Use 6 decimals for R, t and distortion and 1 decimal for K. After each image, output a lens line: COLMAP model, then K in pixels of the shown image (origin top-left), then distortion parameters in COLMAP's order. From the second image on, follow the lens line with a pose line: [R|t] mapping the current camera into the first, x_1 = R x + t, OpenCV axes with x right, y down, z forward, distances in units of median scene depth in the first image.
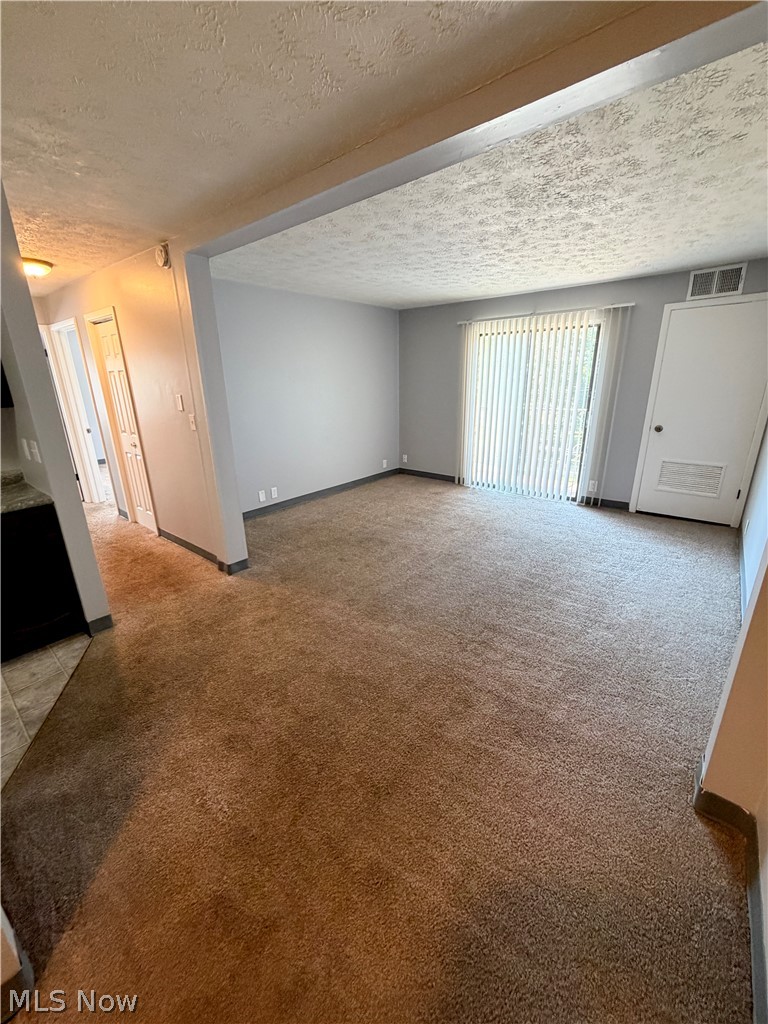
lens RADIAL K [[407.7, 0, 382.2], [0, 407.7, 508.7], [0, 0, 1]] dist [0.000332, 0.000362]
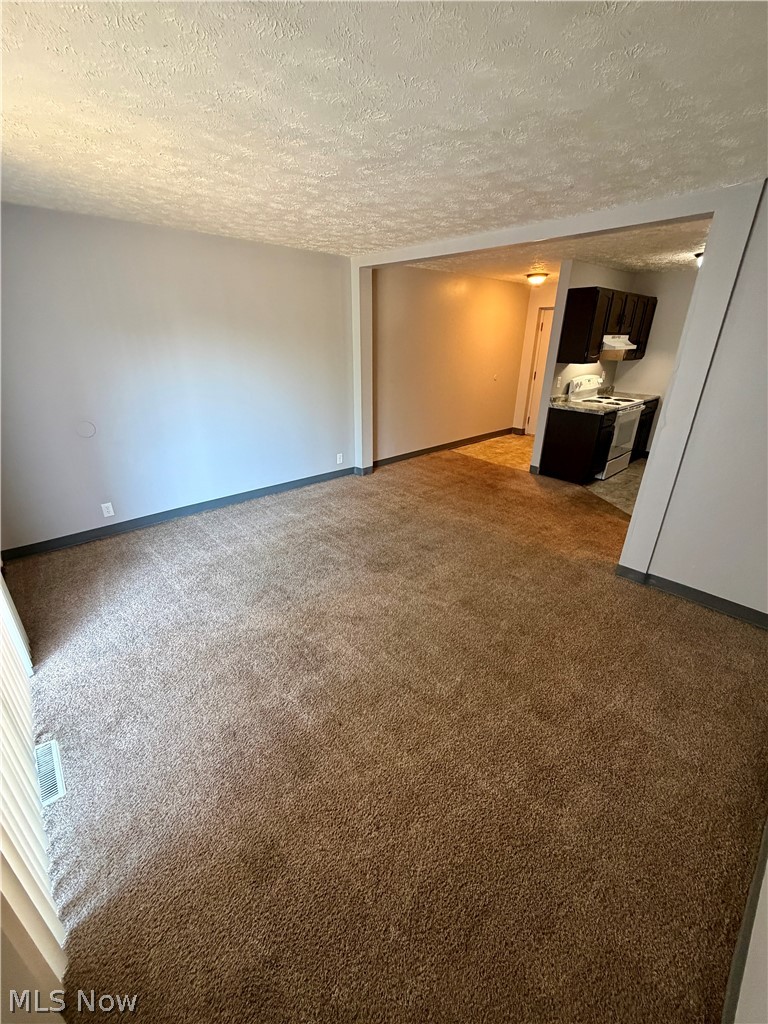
lens RADIAL K [[407.7, 0, 382.2], [0, 407.7, 508.7], [0, 0, 1]] dist [0.000332, 0.000362]
pose [[-0.987901, -0.050975, 0.146468, 0.083294], [0.057296, 0.757657, 0.650133, -0.823280], [-0.144113, 0.650659, -0.745570, 2.336757]]
